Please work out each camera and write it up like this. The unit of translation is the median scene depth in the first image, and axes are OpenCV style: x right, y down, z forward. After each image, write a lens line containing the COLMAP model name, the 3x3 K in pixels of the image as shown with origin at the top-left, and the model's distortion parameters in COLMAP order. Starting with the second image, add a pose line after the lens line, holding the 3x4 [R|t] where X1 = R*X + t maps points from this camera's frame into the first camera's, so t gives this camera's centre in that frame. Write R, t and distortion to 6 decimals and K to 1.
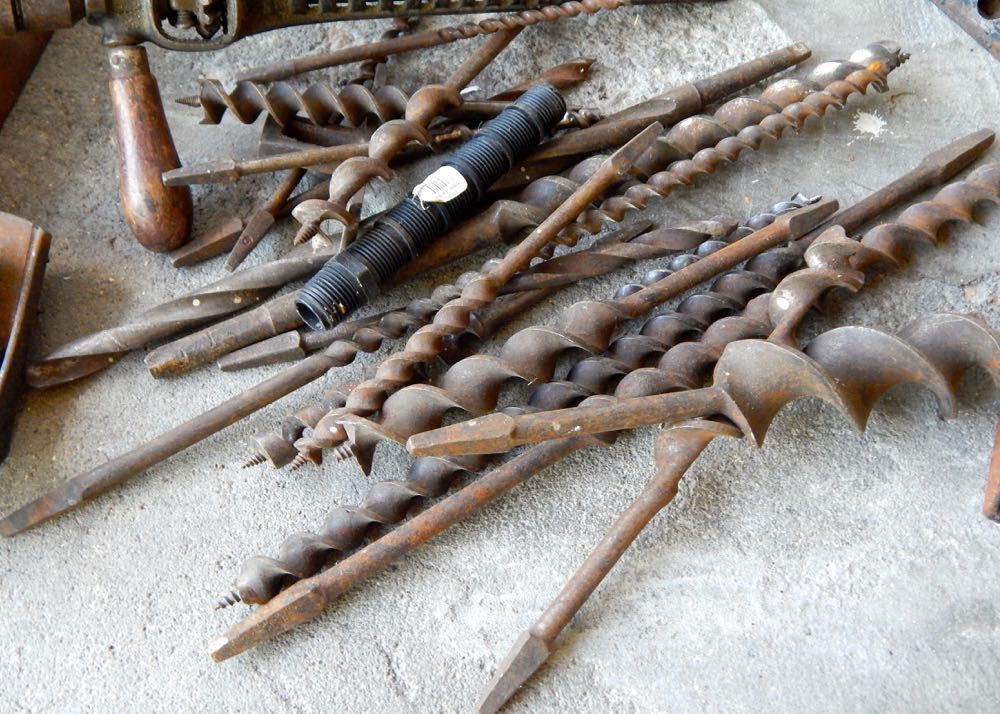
lens RADIAL K [[1036.2, 0, 472.8], [0, 1036.2, 364.5], [0, 0, 1]] dist [-0.008580, 0.000000]
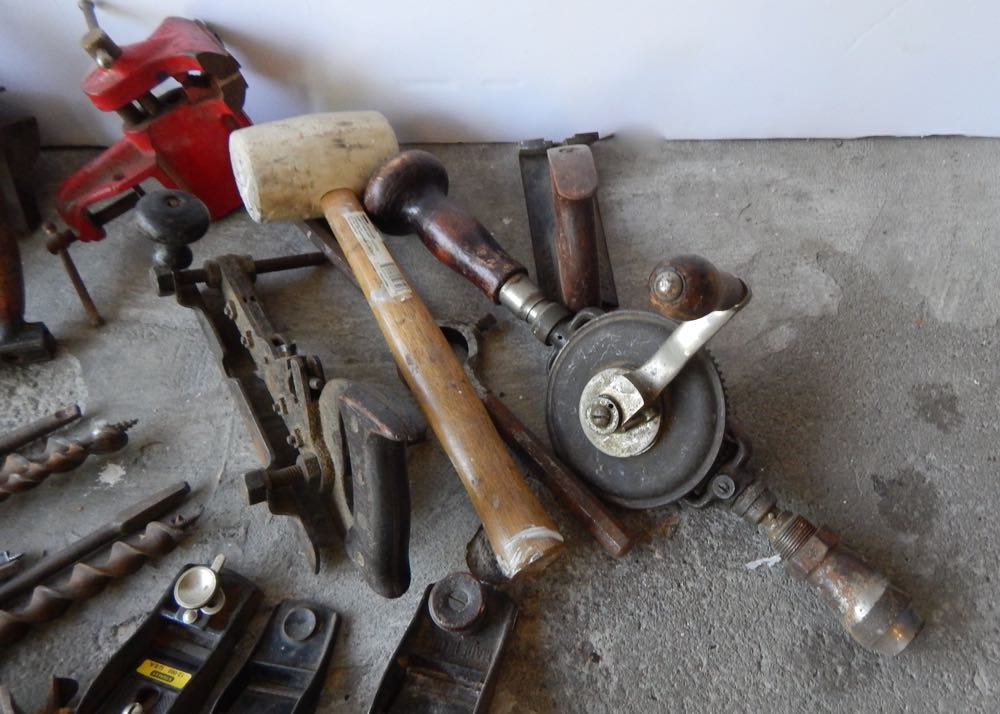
lens RADIAL K [[818.5, 0, 601.9], [0, 818.5, 359.3], [0, 0, 1]] dist [-0.005566, 0.004749]
pose [[0.998765, -0.044719, 0.021644, 1.125422], [0.045102, 0.998829, -0.017528, -0.380770], [-0.020835, 0.018482, 0.999612, -0.026958]]
